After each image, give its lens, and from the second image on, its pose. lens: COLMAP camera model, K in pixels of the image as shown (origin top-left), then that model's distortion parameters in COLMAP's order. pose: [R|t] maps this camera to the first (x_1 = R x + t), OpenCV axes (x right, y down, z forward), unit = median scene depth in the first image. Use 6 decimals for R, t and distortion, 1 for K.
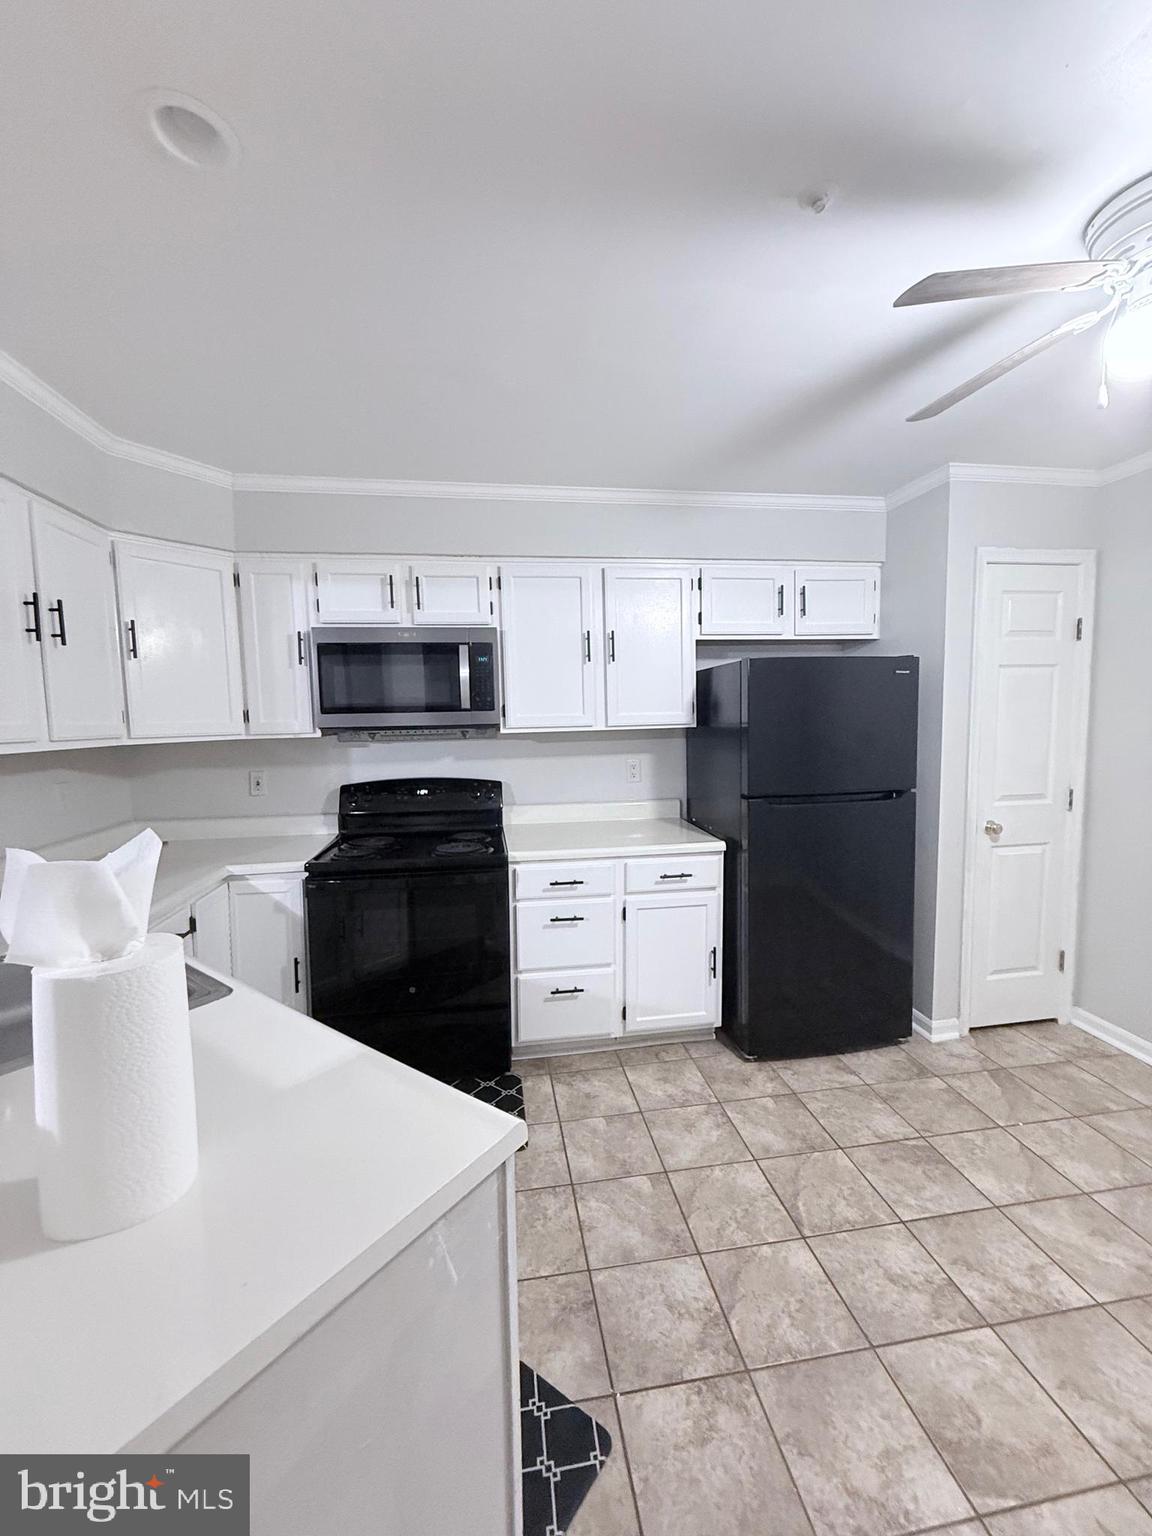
lens RADIAL K [[611.5, 0, 572.3], [0, 611.5, 768.4], [0, 0, 1]] dist [-0.002581, 0.000485]
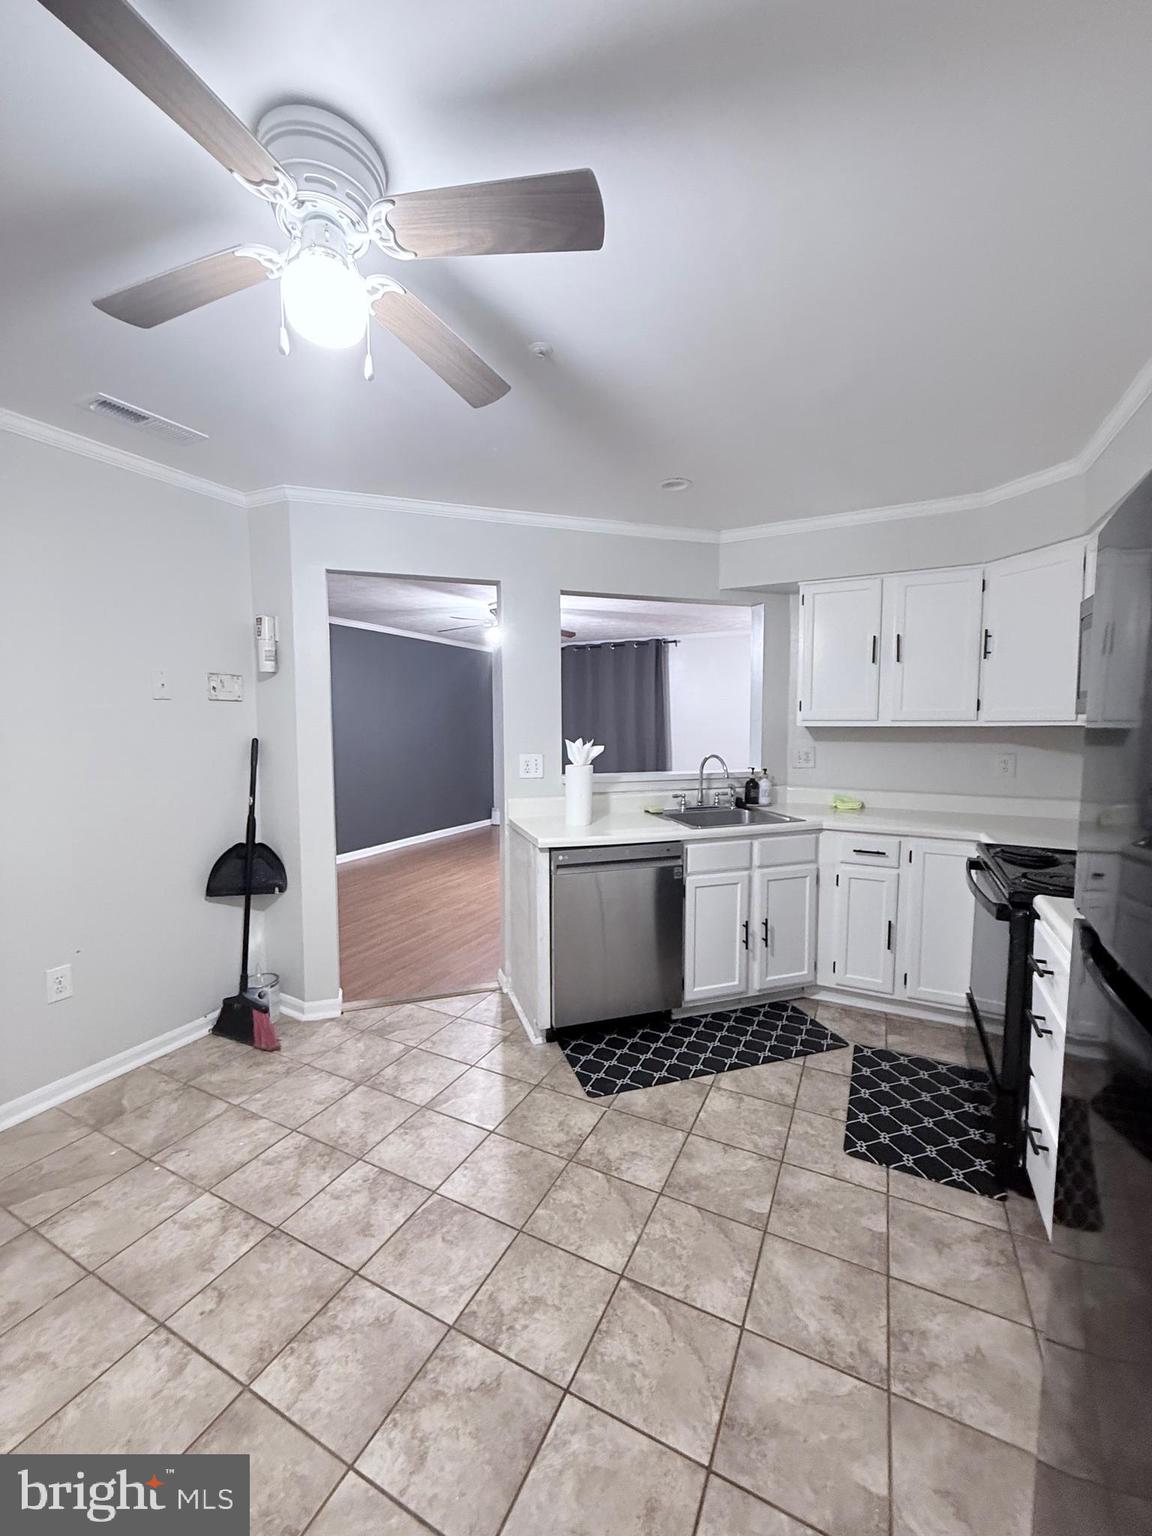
lens RADIAL K [[611.5, 0, 574.0], [0, 611.5, 763.8], [0, 0, 1]] dist [-0.002581, 0.000485]
pose [[-0.581212, 0.074650, -0.810321, 0.750342], [-0.054732, 0.989942, 0.130455, -0.073327], [0.811910, 0.120172, -0.571280, 0.932076]]
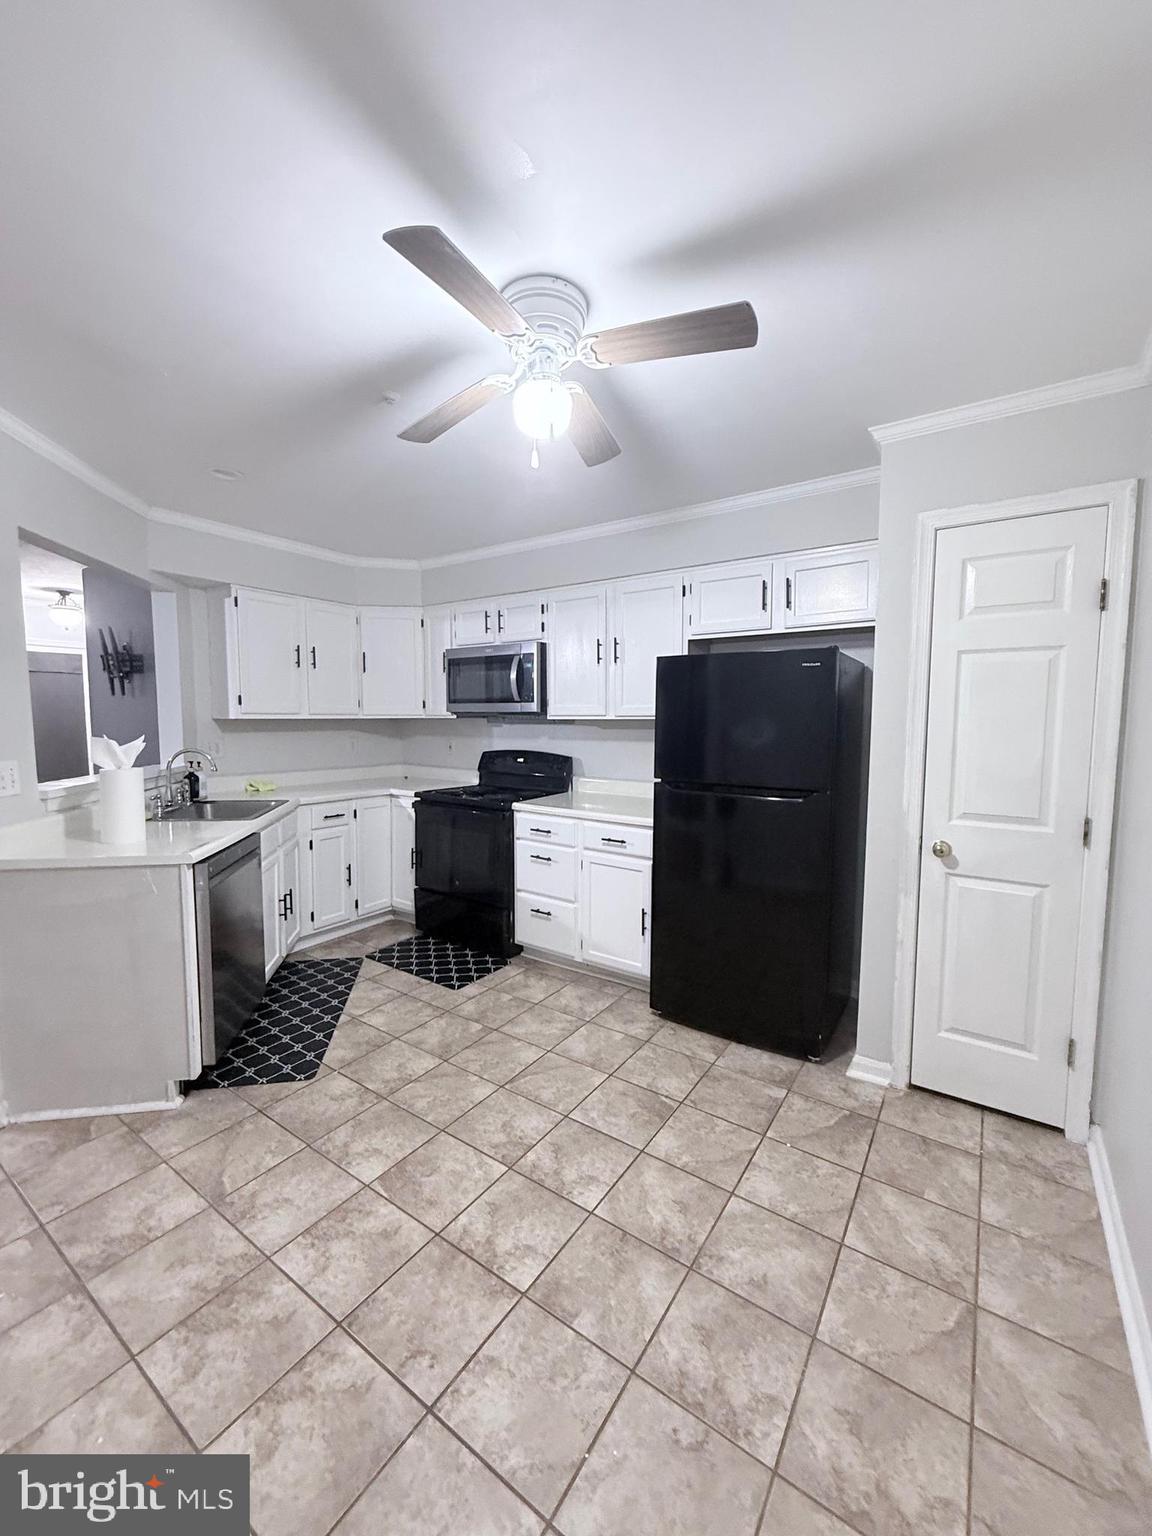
lens RADIAL K [[611.5, 0, 571.4], [0, 611.5, 767.7], [0, 0, 1]] dist [-0.002581, 0.000485]
pose [[0.725907, 0.080664, -0.683046, 0.932456], [-0.074864, 0.996465, 0.038115, -0.007230], [0.683706, 0.023467, 0.729380, 0.060164]]
